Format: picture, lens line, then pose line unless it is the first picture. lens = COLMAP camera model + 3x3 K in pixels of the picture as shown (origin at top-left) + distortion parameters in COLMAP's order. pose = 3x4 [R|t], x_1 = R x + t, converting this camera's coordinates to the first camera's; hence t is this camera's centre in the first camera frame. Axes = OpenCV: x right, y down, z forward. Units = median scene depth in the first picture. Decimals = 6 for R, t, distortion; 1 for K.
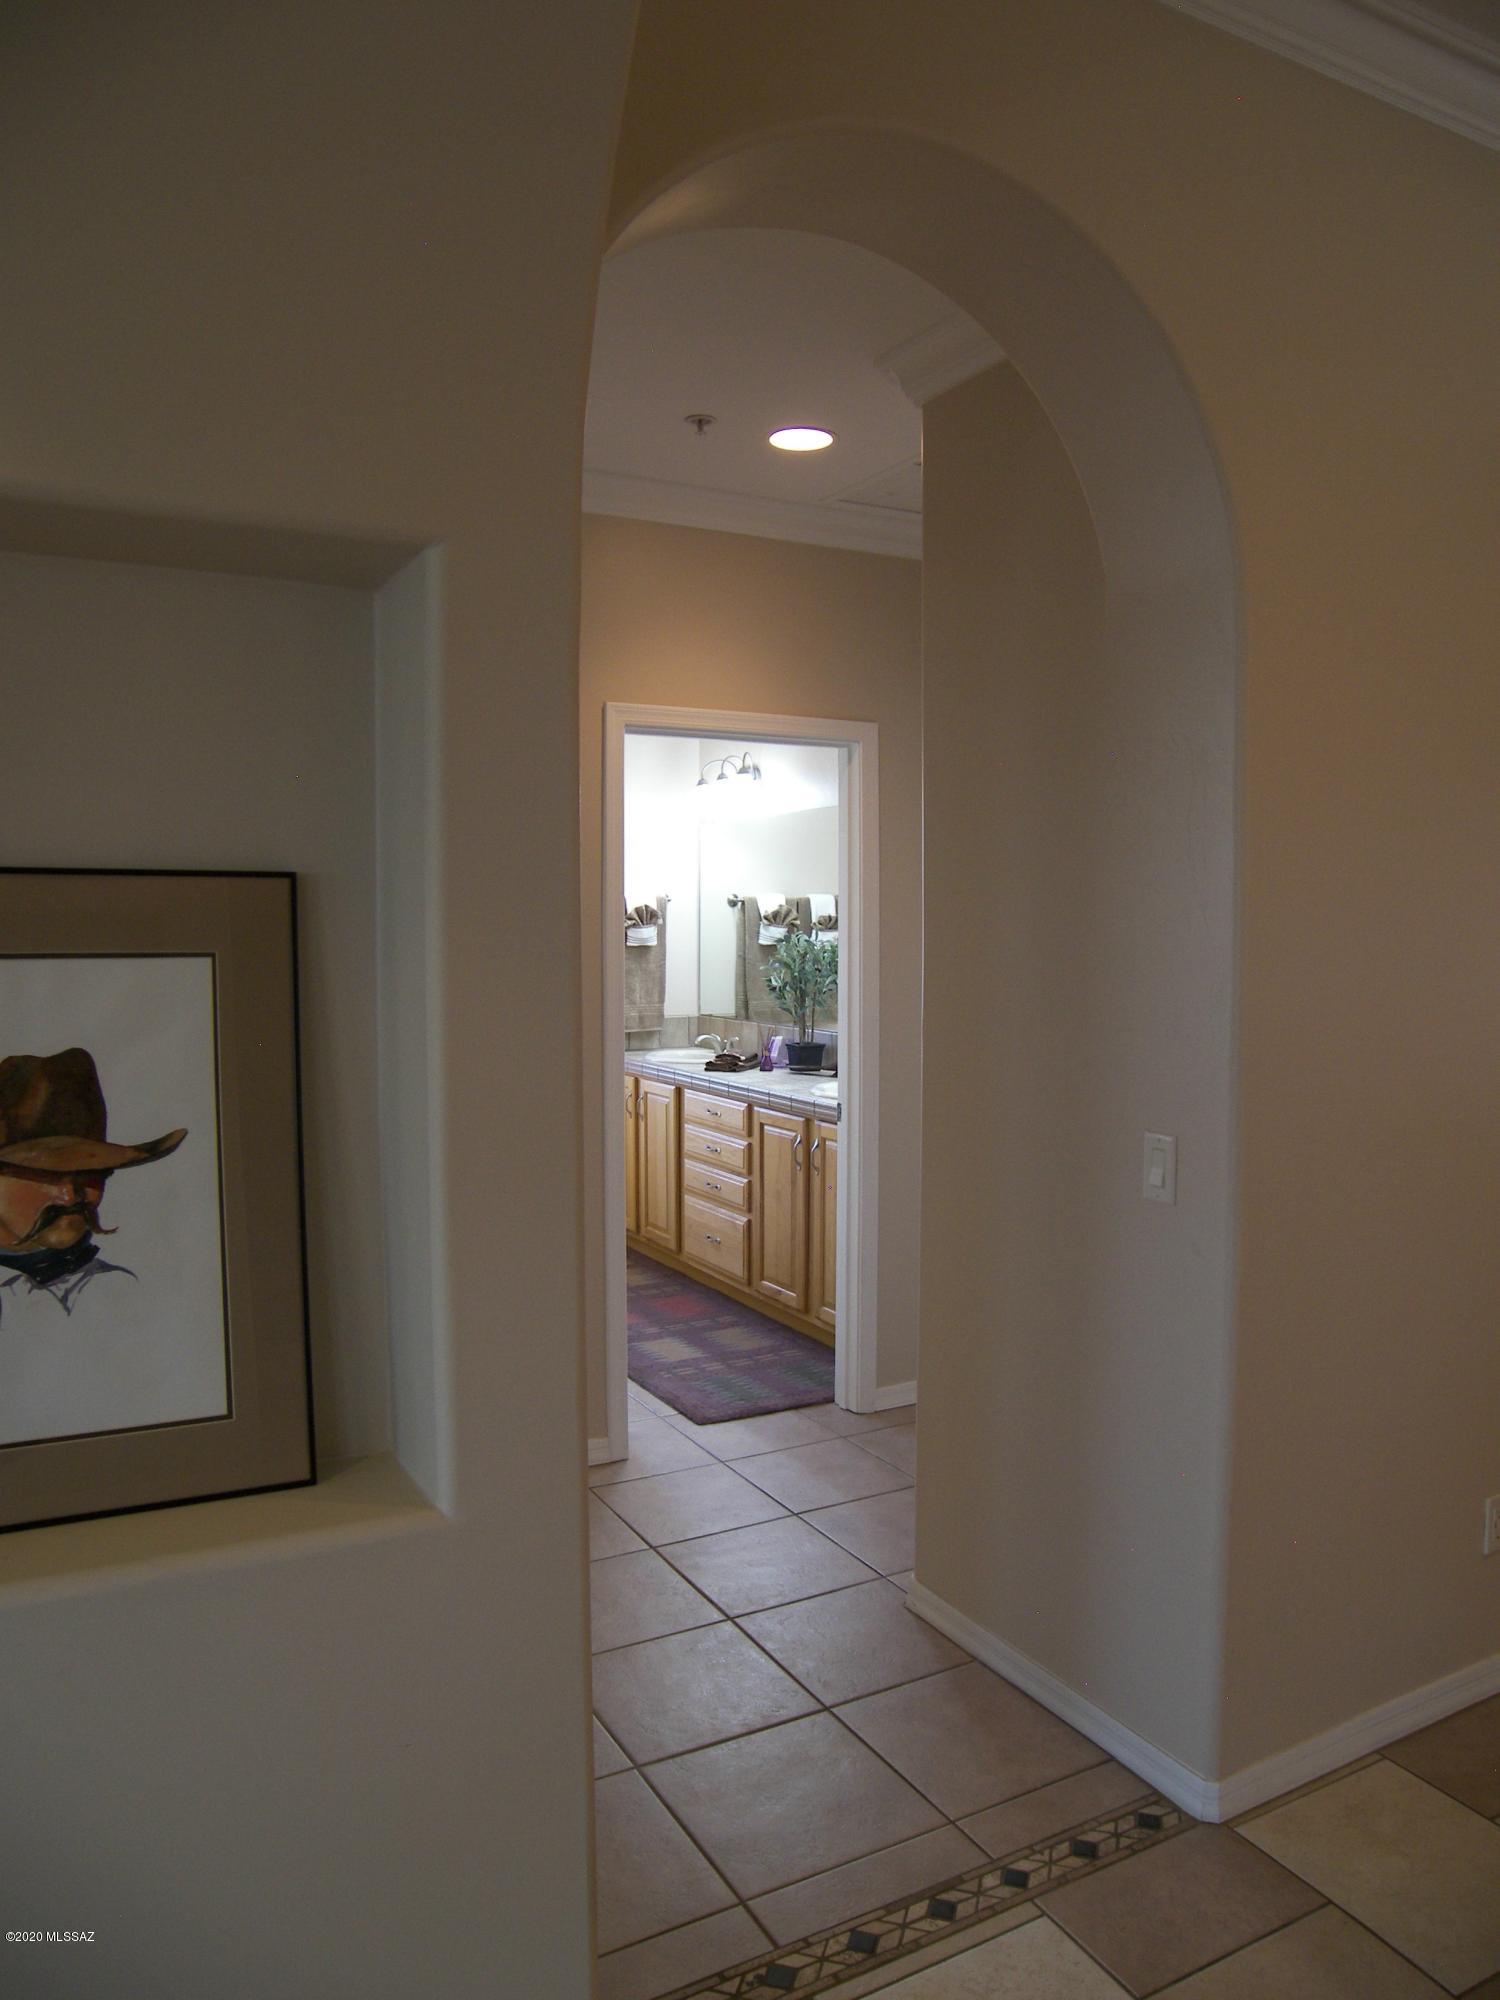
lens RADIAL K [[1408.5, 0, 750.0], [0, 1408.5, 1000.0], [0, 0, 1]] dist [-0.171299, 0.131920]
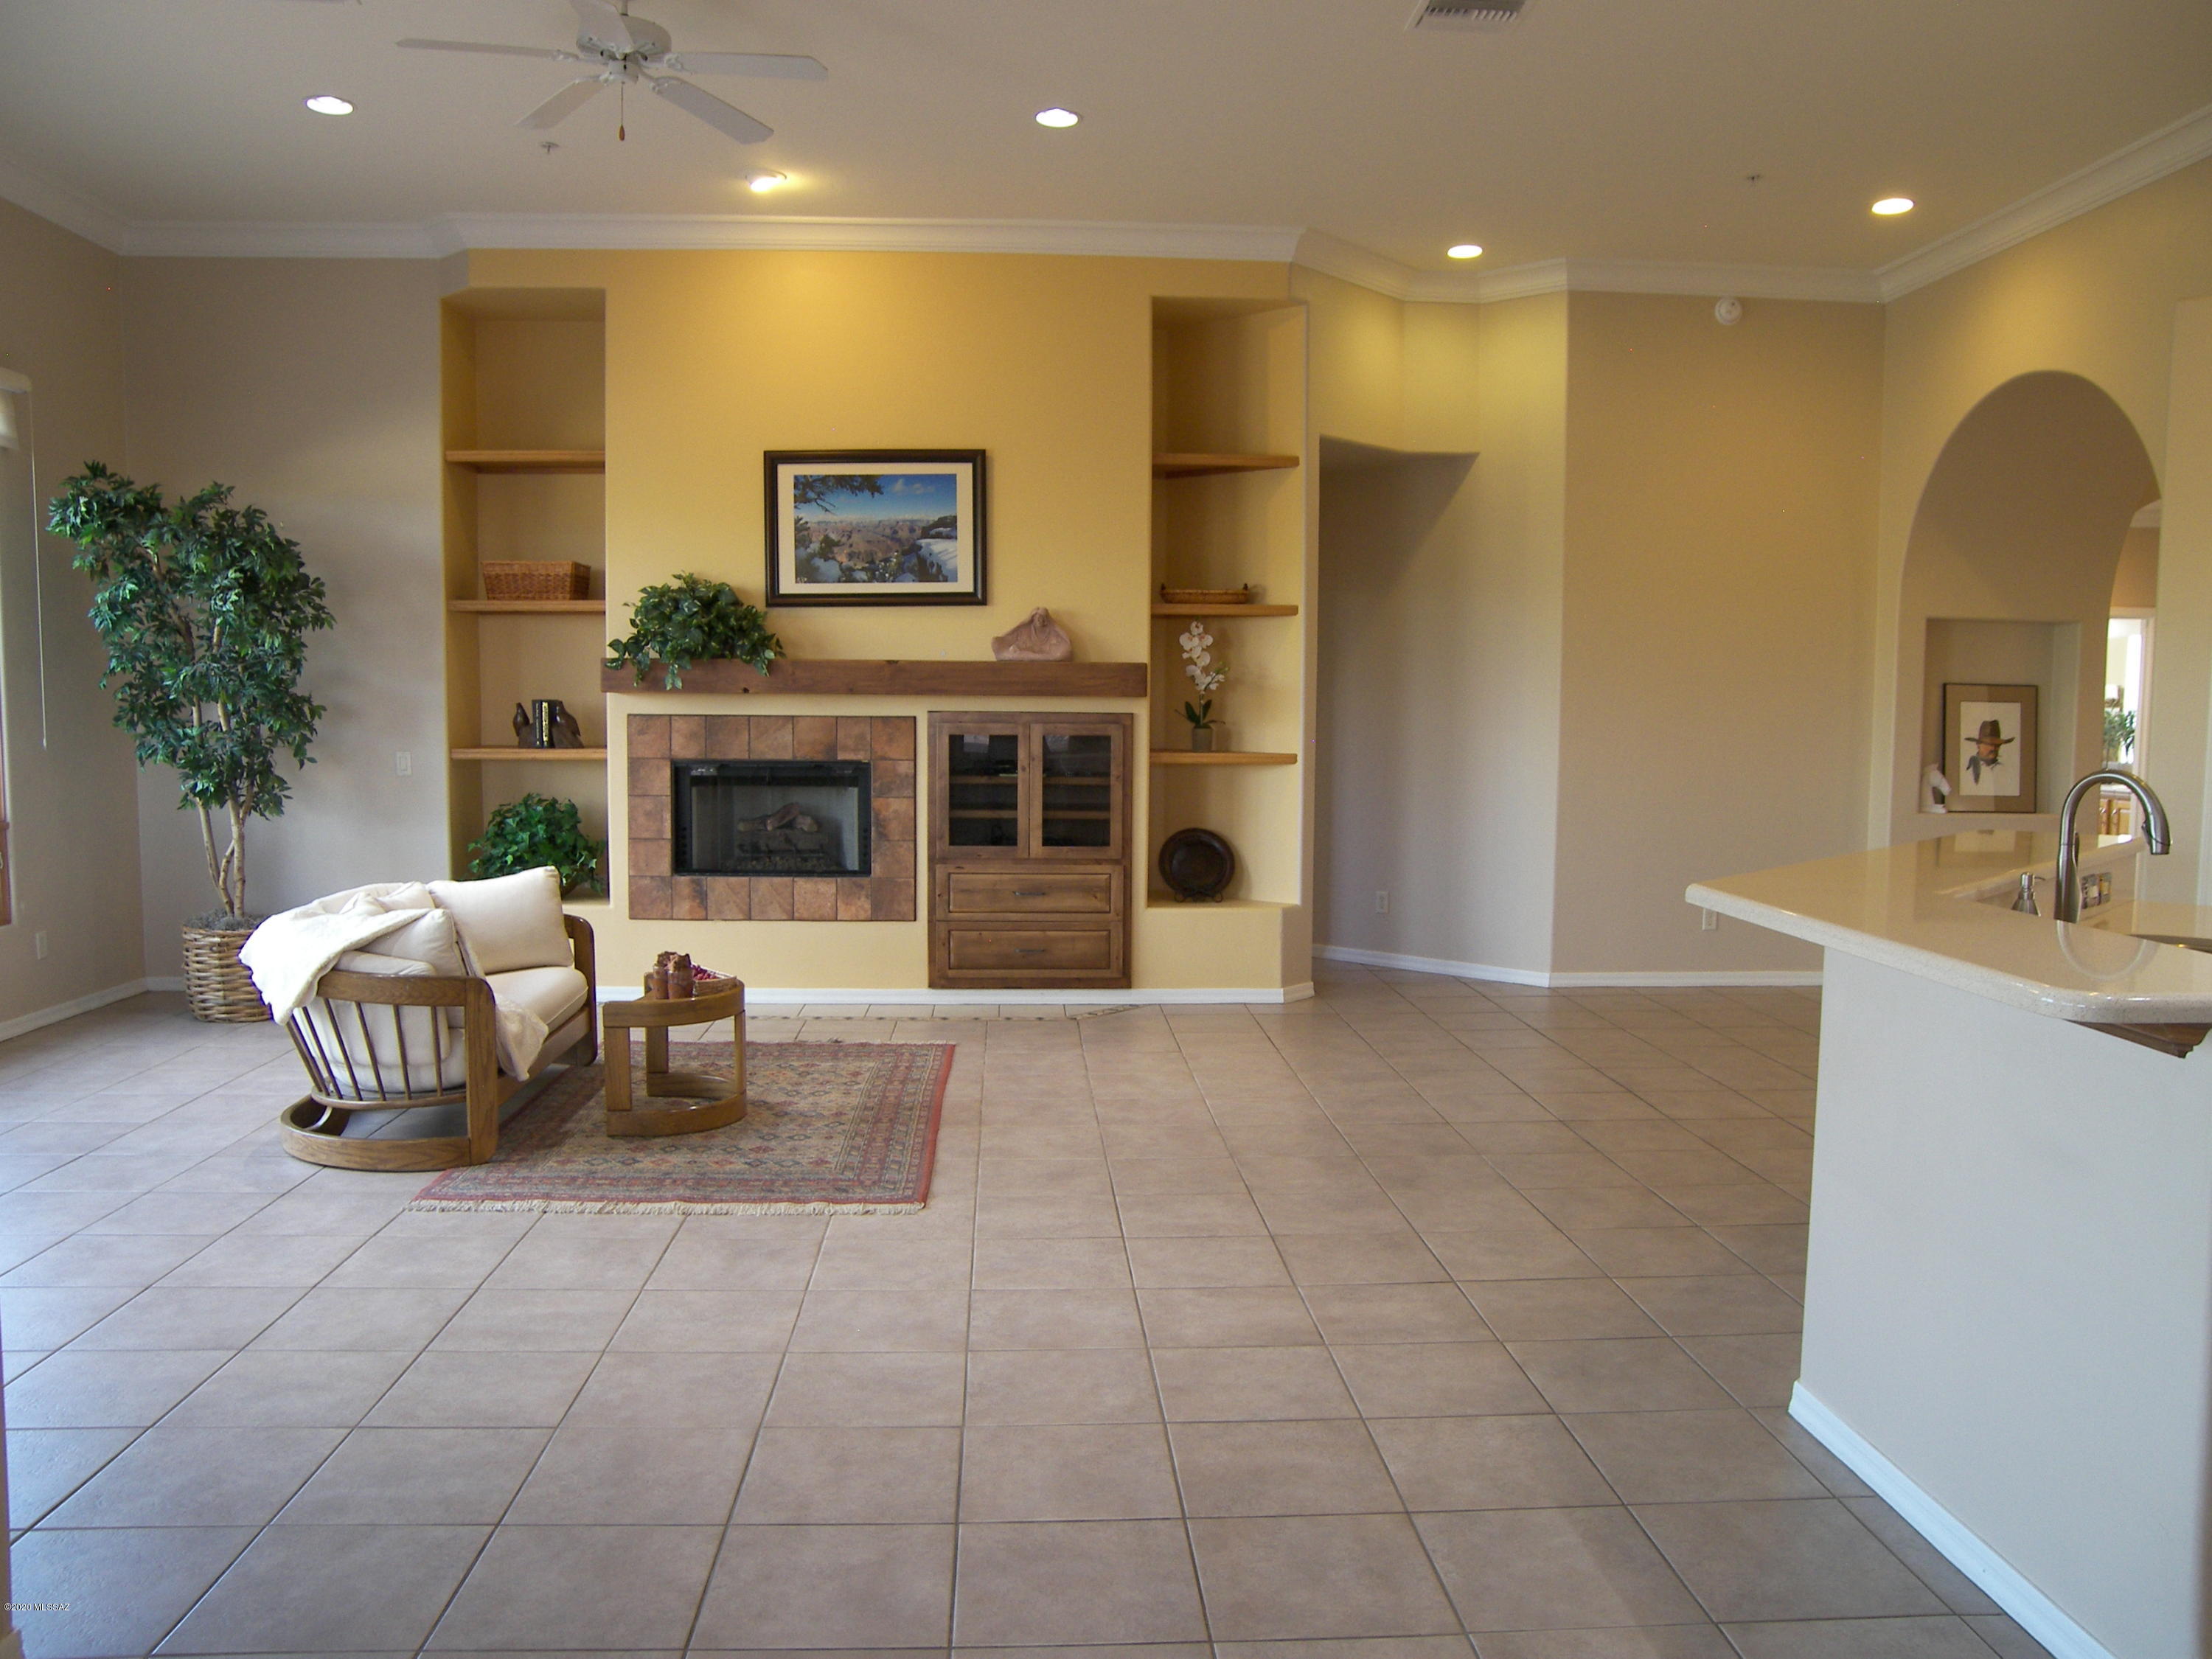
lens RADIAL K [[1708.3, 0, 1106.0], [0, 1708.3, 829.5], [0, 0, 1]] dist [-0.046384, 0.000457]
pose [[0.903049, 0.044220, -0.427256, -0.751989], [-0.035111, 0.998957, 0.029178, 0.361450], [0.428100, -0.011348, 0.903660, -5.879416]]
